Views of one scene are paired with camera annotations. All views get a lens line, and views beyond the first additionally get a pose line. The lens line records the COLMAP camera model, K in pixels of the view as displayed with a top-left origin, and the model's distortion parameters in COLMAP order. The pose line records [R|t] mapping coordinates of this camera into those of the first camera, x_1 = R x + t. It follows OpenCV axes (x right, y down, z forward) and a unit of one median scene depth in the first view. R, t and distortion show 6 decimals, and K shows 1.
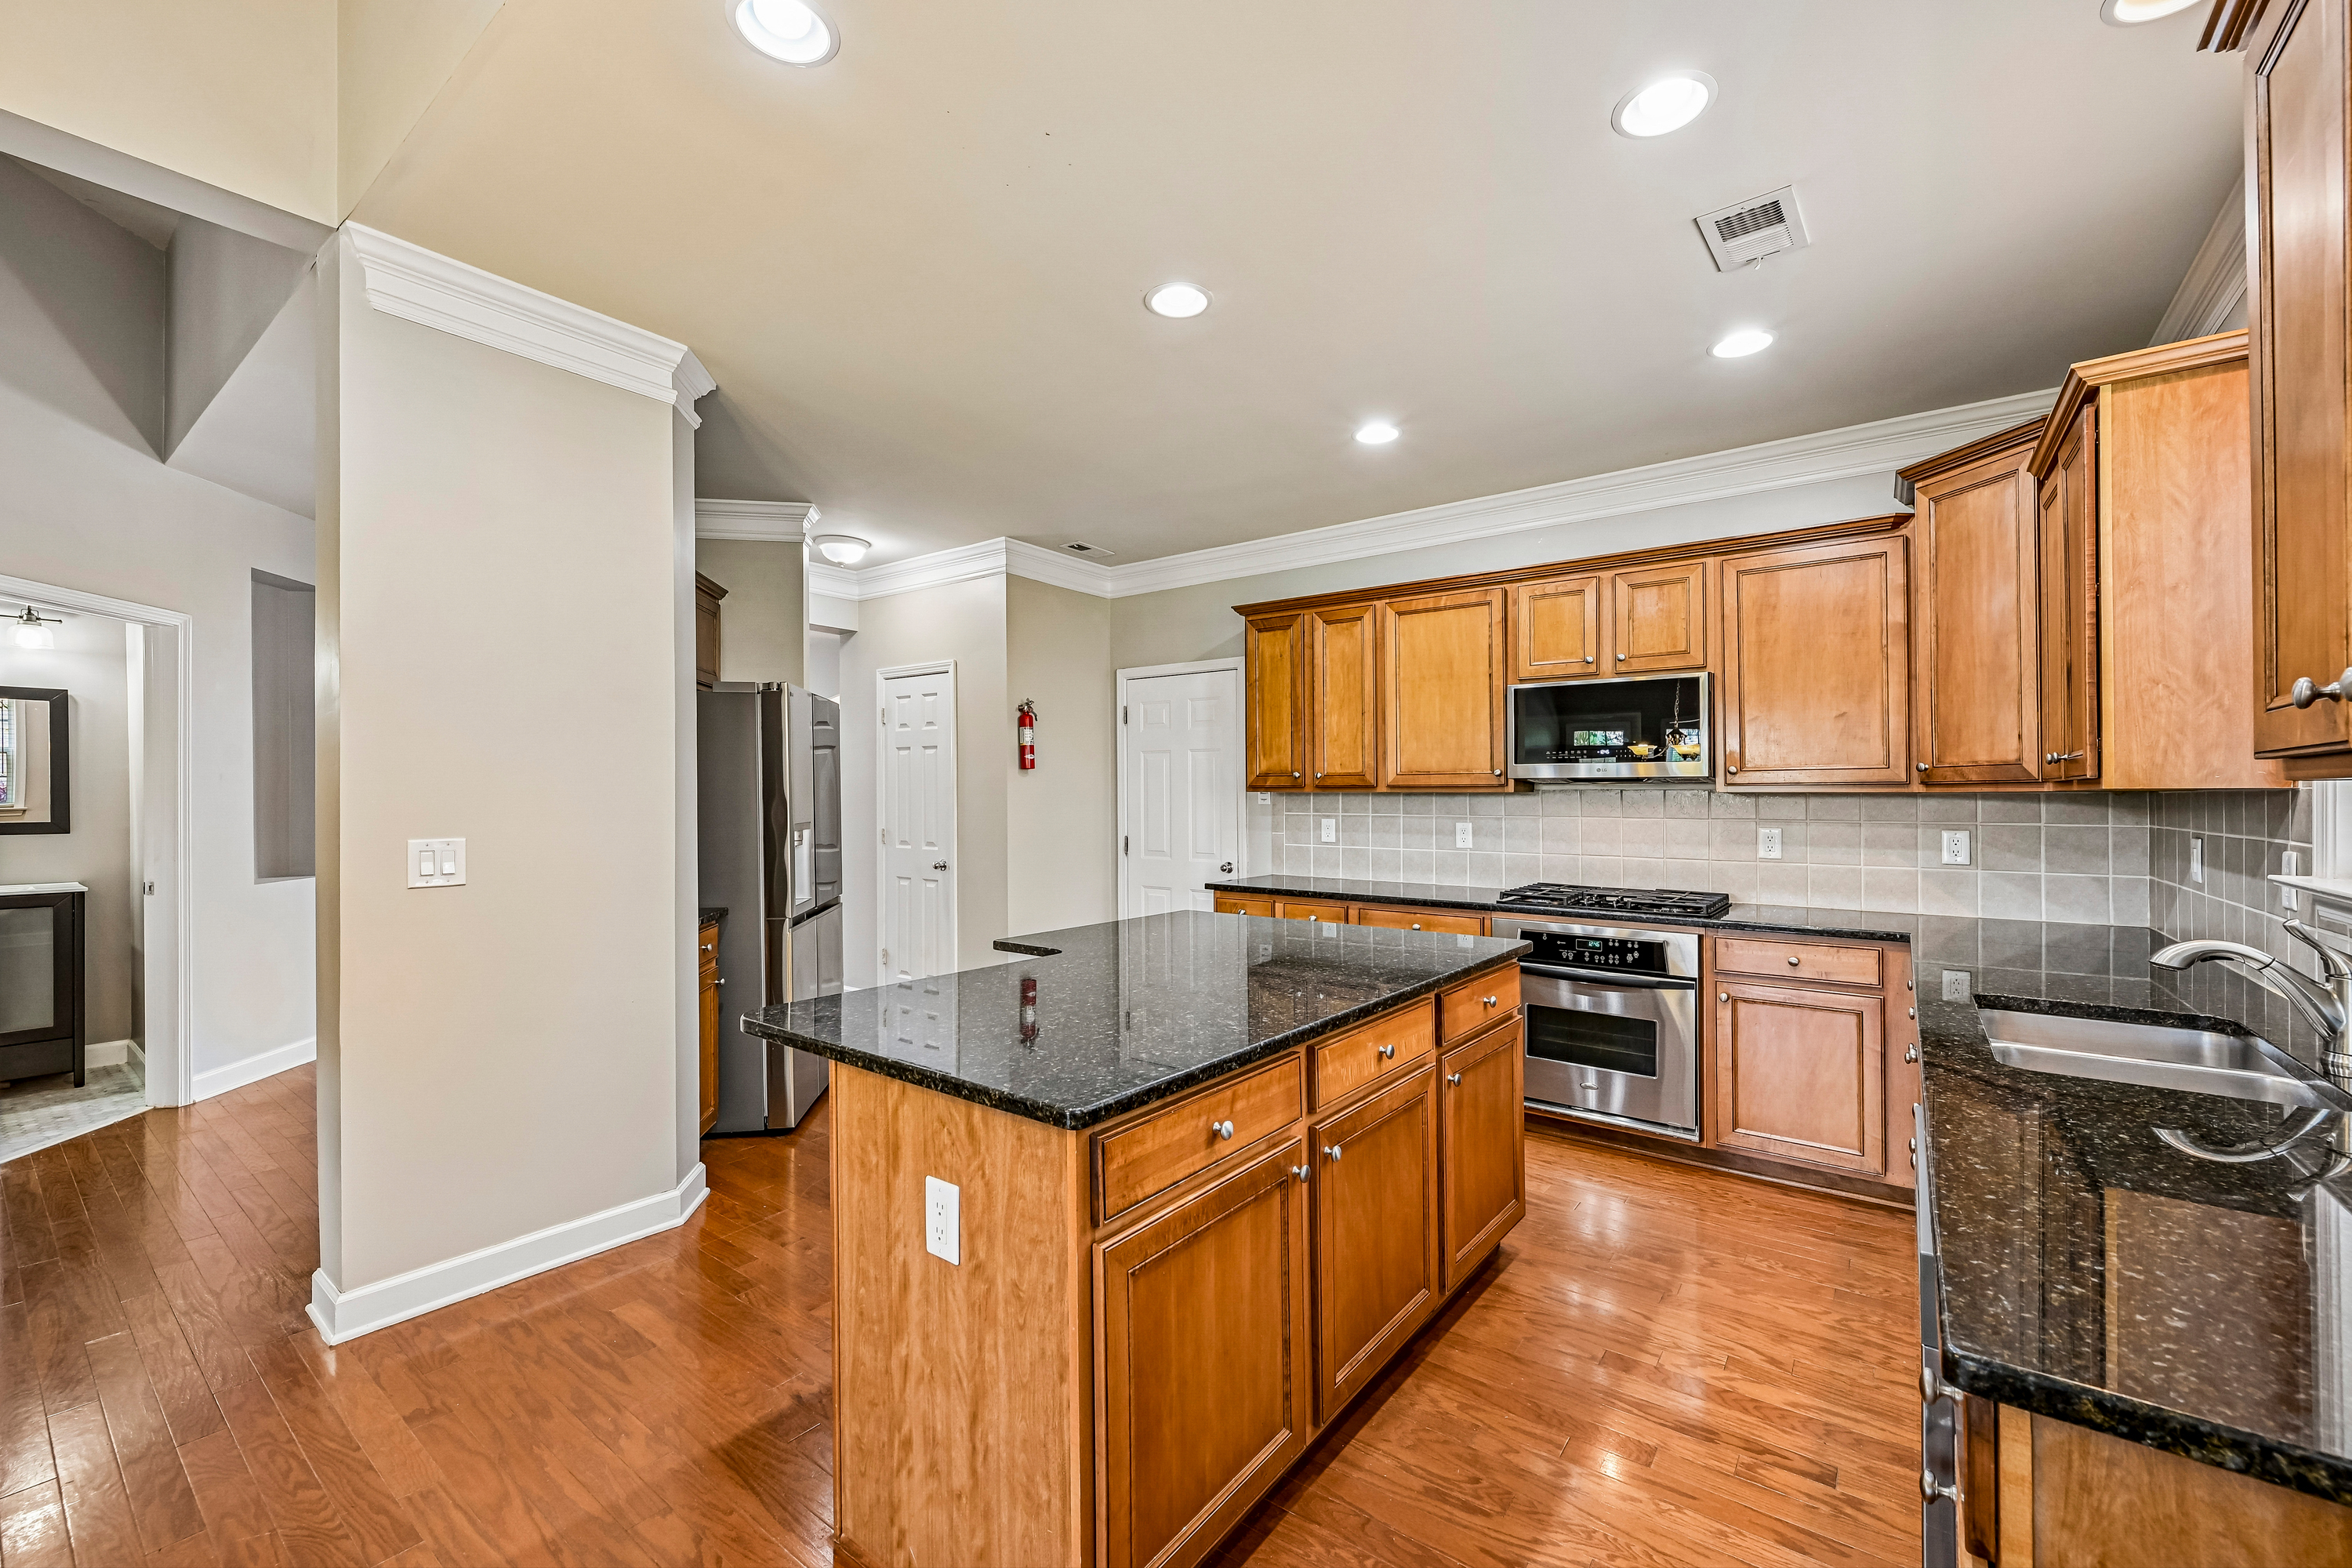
lens RADIAL K [[950.4, 0, 1177.2], [0, 950.4, 789.3], [0, 0, 1]] dist [0.001561, 0.000006]
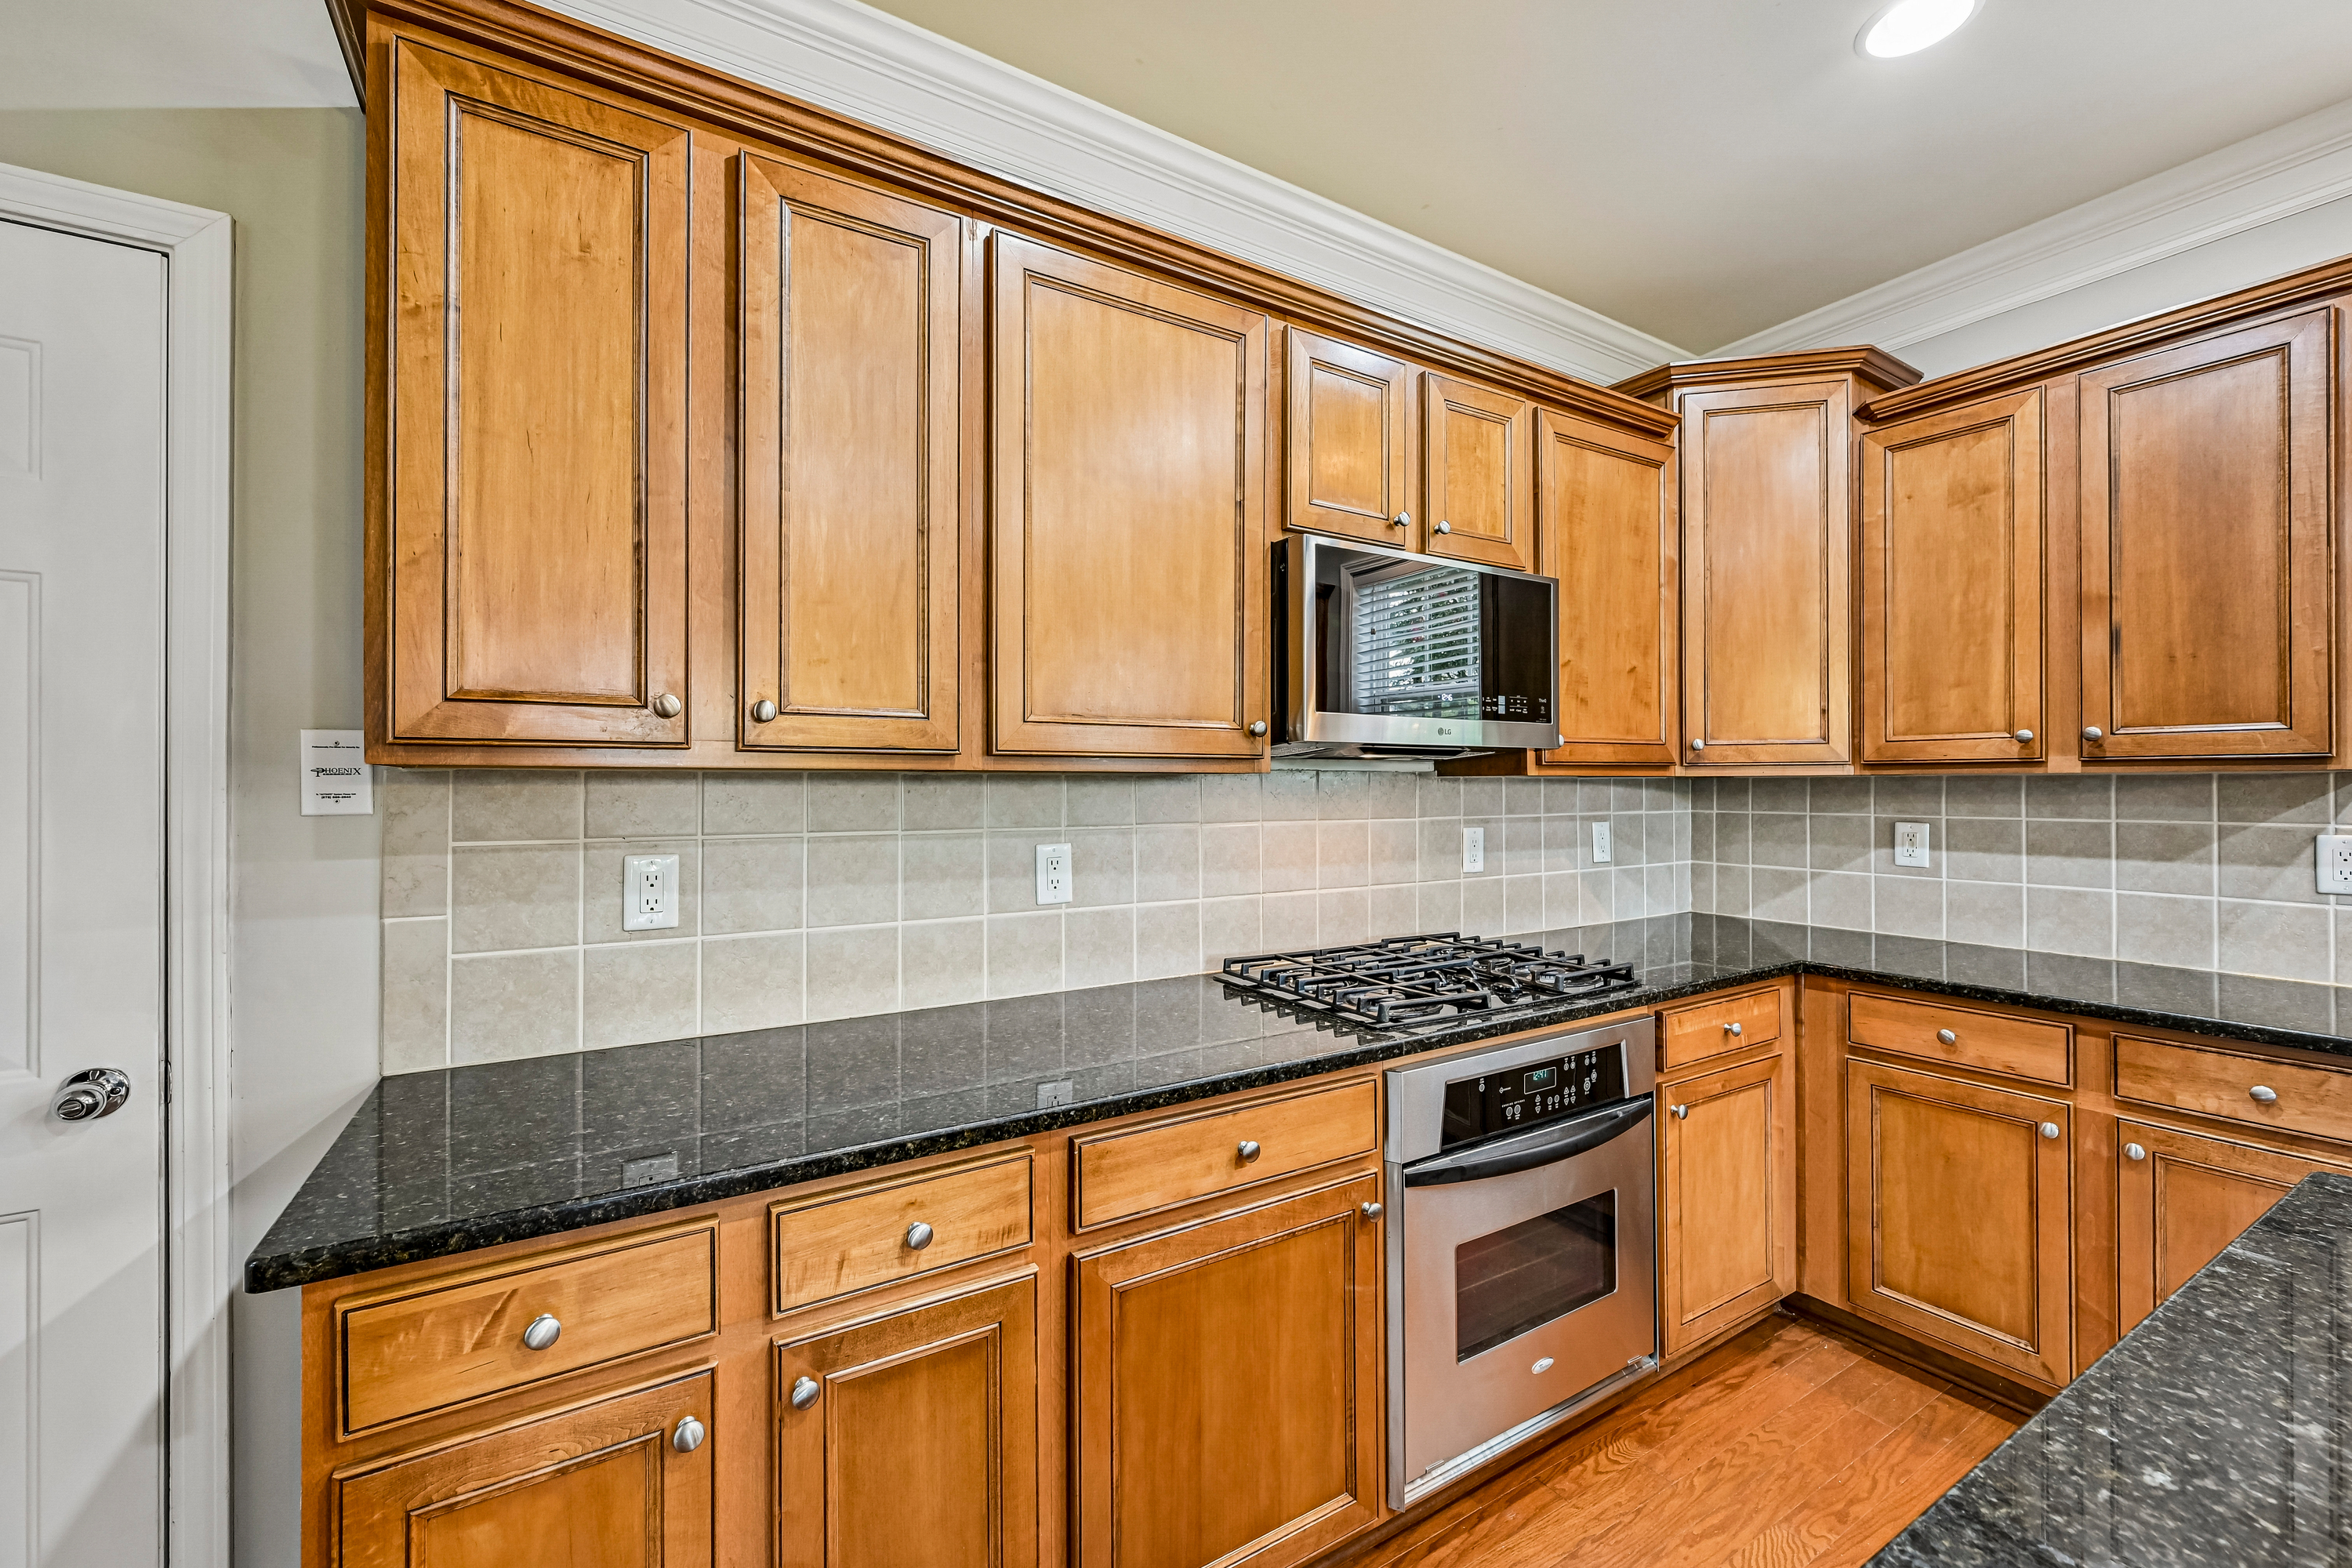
lens RADIAL K [[950.4, 0, 1176.8], [0, 950.4, 771.3], [0, 0, 1]] dist [0.001561, 0.000006]
pose [[0.354047, 0.011660, 0.935155, -0.099472], [-0.003607, 0.999932, -0.011101, 0.008263], [-0.935221, 0.000557, 0.354065, 0.979581]]
